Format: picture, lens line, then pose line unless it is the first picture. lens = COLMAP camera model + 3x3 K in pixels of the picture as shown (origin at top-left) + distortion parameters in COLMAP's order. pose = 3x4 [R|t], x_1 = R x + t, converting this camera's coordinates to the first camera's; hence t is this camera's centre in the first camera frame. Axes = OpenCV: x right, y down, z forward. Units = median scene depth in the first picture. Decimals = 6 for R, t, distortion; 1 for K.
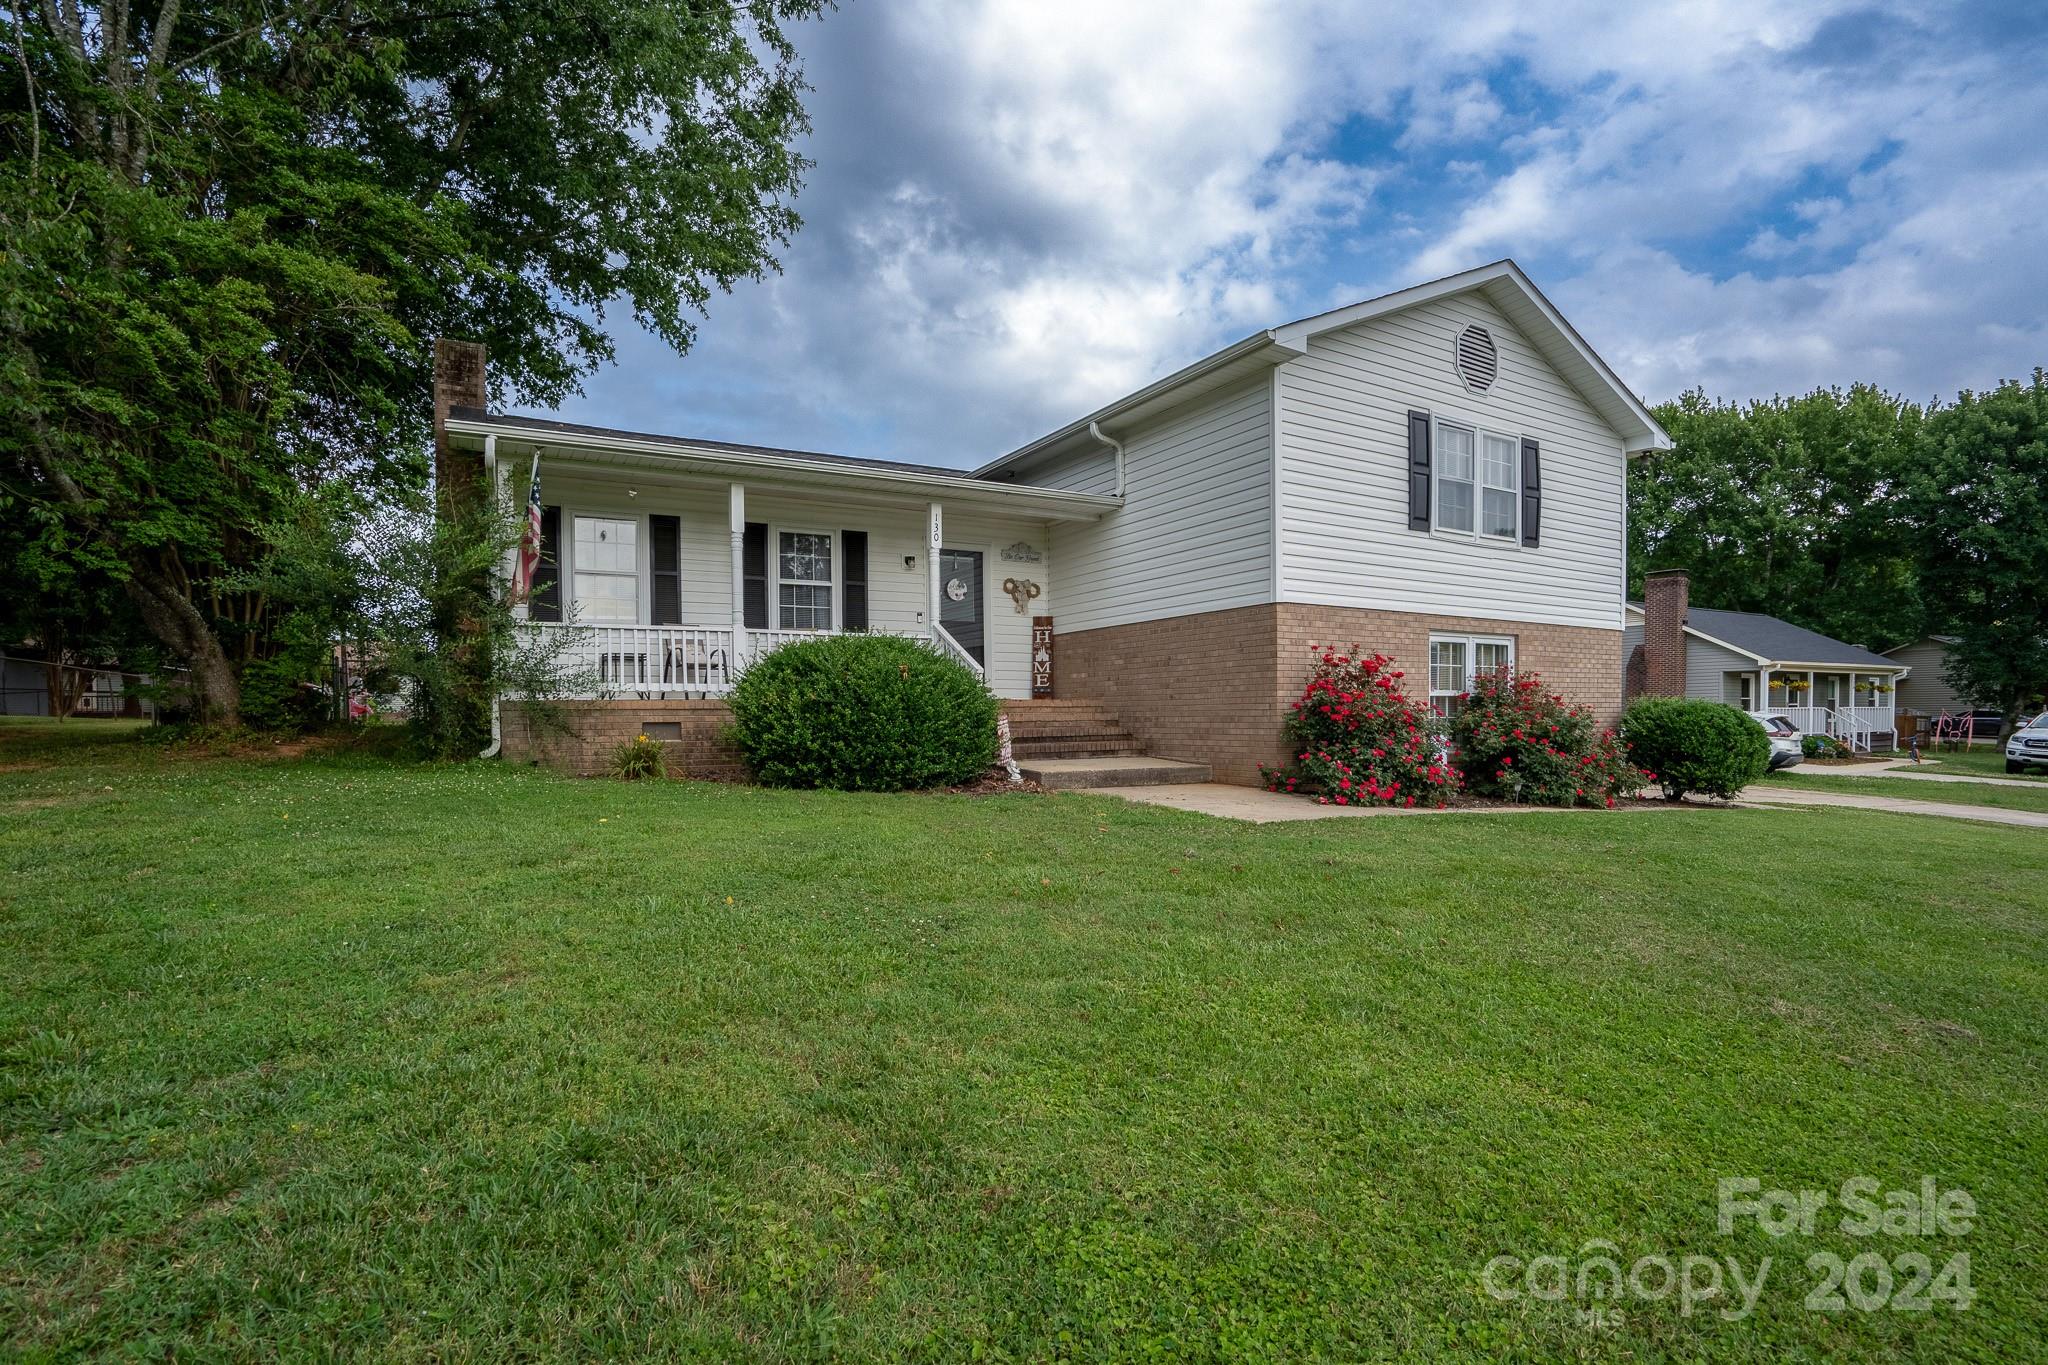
lens RADIAL K [[970.4, 0, 1014.5], [0, 970.4, 697.6], [0, 0, 1]] dist [-0.068958, 0.029265]
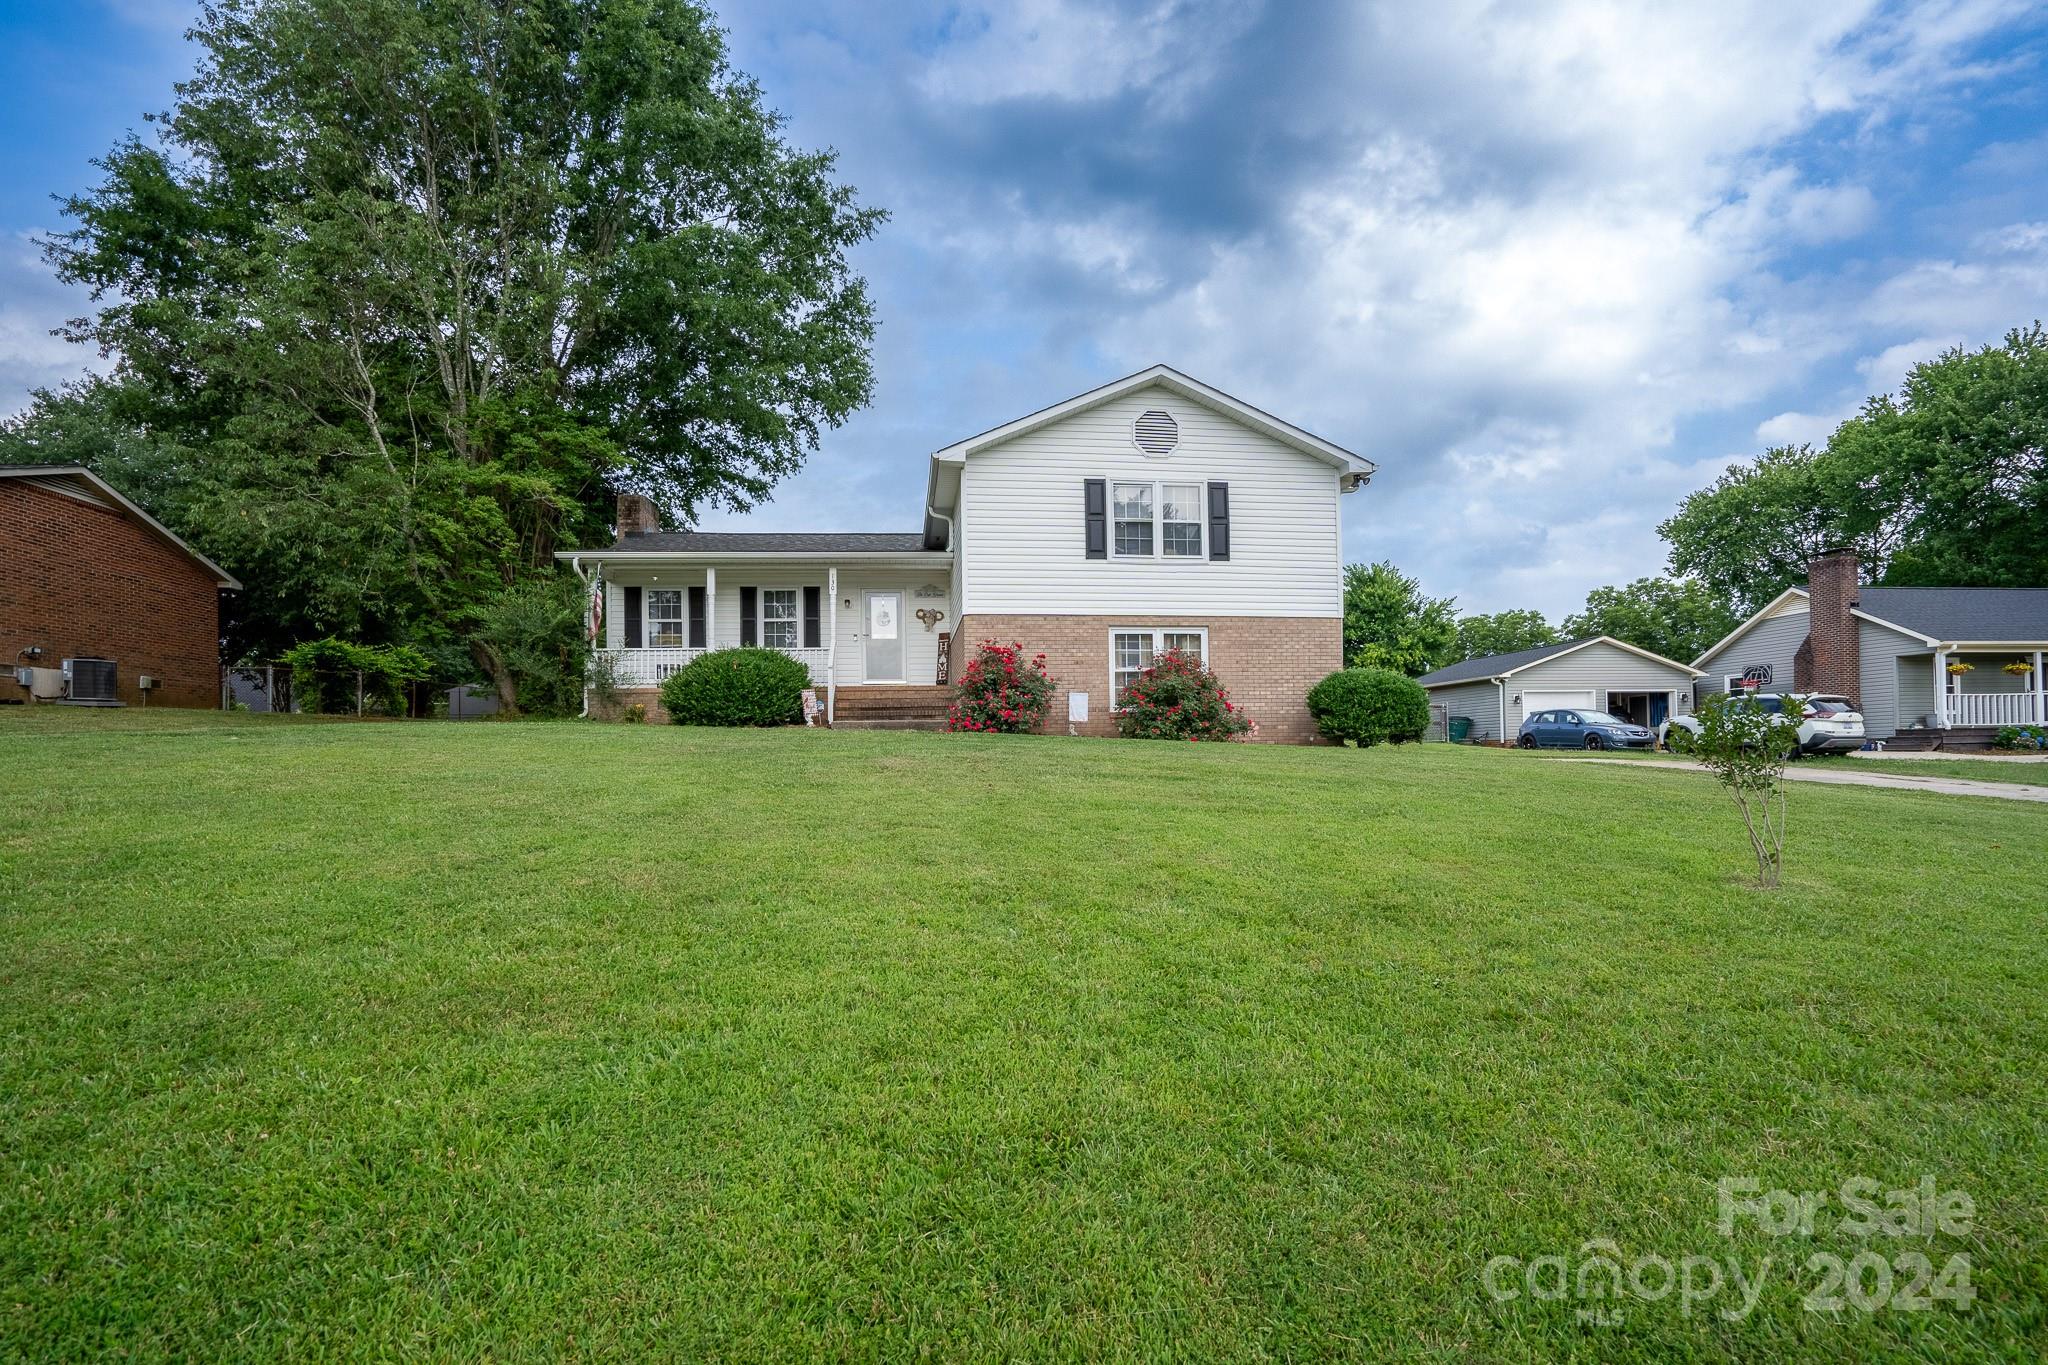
lens RADIAL K [[989.8, 0, 1041.8], [0, 989.8, 694.4], [0, 0, 1]] dist [-0.076689, 0.031697]
pose [[0.923861, -0.031179, -0.381456, 0.866009], [0.015520, 0.998908, -0.044059, 0.092836], [0.382413, 0.034784, 0.923336, -0.398308]]
